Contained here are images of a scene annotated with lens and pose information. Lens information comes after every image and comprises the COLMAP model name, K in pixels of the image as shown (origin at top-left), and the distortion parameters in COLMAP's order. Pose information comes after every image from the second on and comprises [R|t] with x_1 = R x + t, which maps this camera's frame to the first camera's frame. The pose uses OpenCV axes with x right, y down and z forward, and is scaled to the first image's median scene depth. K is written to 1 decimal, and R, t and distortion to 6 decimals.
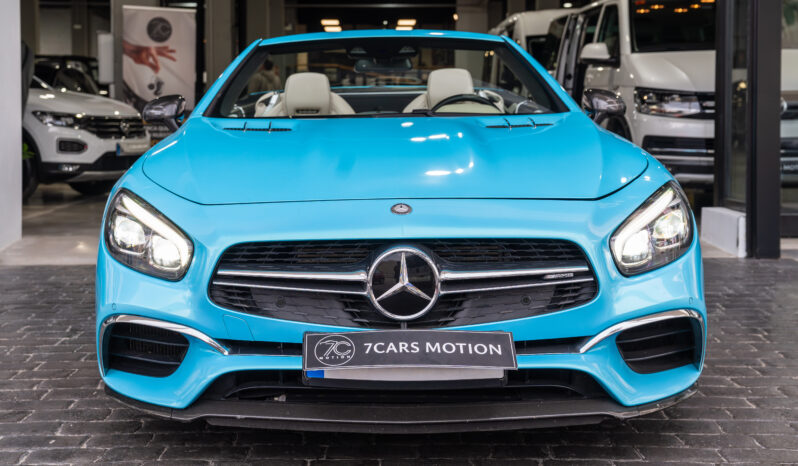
lens RADIAL K [[1243.5, 0, 358.0], [0, 1243.5, 183.8], [0, 0, 1]] dist [0.249809, -0.007178]
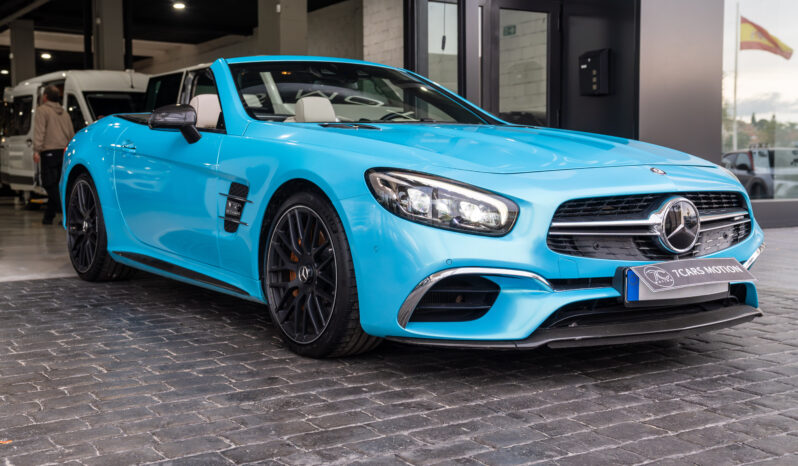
lens RADIAL K [[1088.0, 0, 400.4], [0, 1088.0, 181.1], [0, 0, 1]] dist [0.149105, 0.005116]
pose [[0.828788, -0.014966, 0.559362, -0.837946], [0.045494, 0.998135, -0.040701, 0.065268], [-0.557710, 0.059180, 0.827924, 0.190696]]
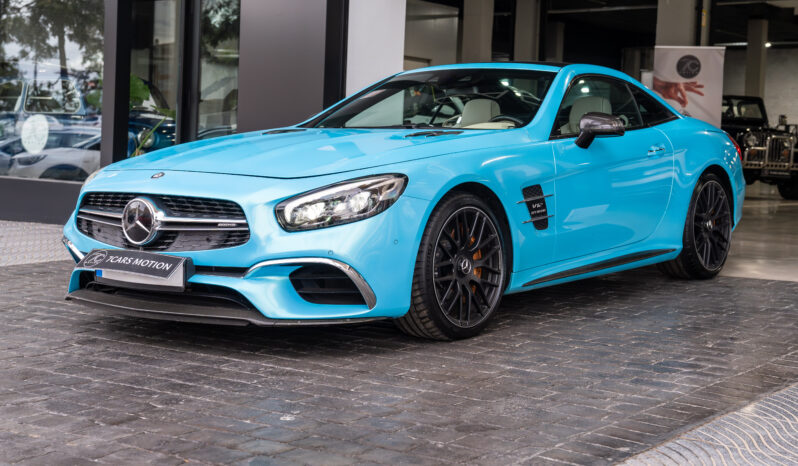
lens RADIAL K [[1243.5, 0, 358.0], [0, 1243.5, 183.8], [0, 0, 1]] dist [0.249809, -0.007178]
pose [[0.777435, 0.042883, -0.627500, 1.218808], [-0.064222, 0.997871, -0.011373, 0.031352], [0.625676, 0.049141, 0.778533, -0.067787]]
